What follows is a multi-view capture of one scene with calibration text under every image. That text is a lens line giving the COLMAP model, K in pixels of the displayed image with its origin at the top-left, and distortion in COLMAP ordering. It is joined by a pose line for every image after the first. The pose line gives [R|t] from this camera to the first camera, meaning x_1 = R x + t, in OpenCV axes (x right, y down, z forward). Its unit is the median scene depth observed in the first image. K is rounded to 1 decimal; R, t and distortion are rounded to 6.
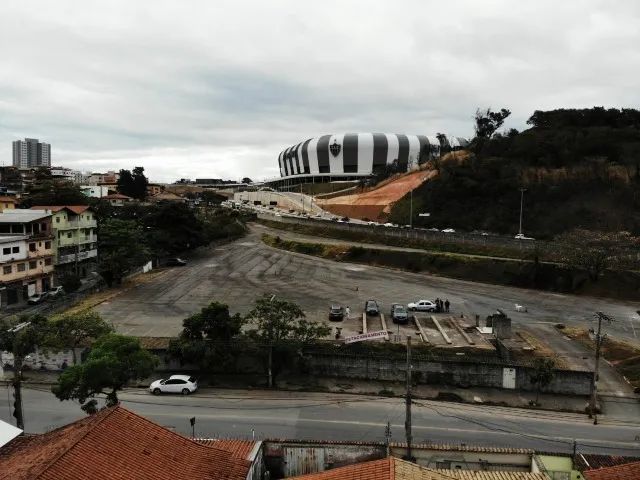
lens RADIAL K [[496.1, 0, 320.0], [0, 496.1, 240.0], [0, 0, 1]] dist [-0.004373, -0.002965]
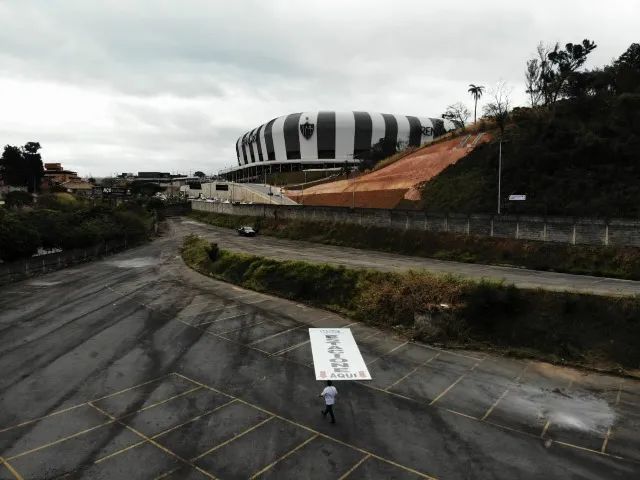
lens RADIAL K [[496.1, 0, 320.0], [0, 496.1, 240.0], [0, 0, 1]] dist [-0.004373, -0.002965]
pose [[0.996996, -0.005392, 0.077268, -0.011361], [0.005771, 0.999972, -0.004676, -0.002706], [-0.077241, 0.005107, 0.996999, 0.211706]]
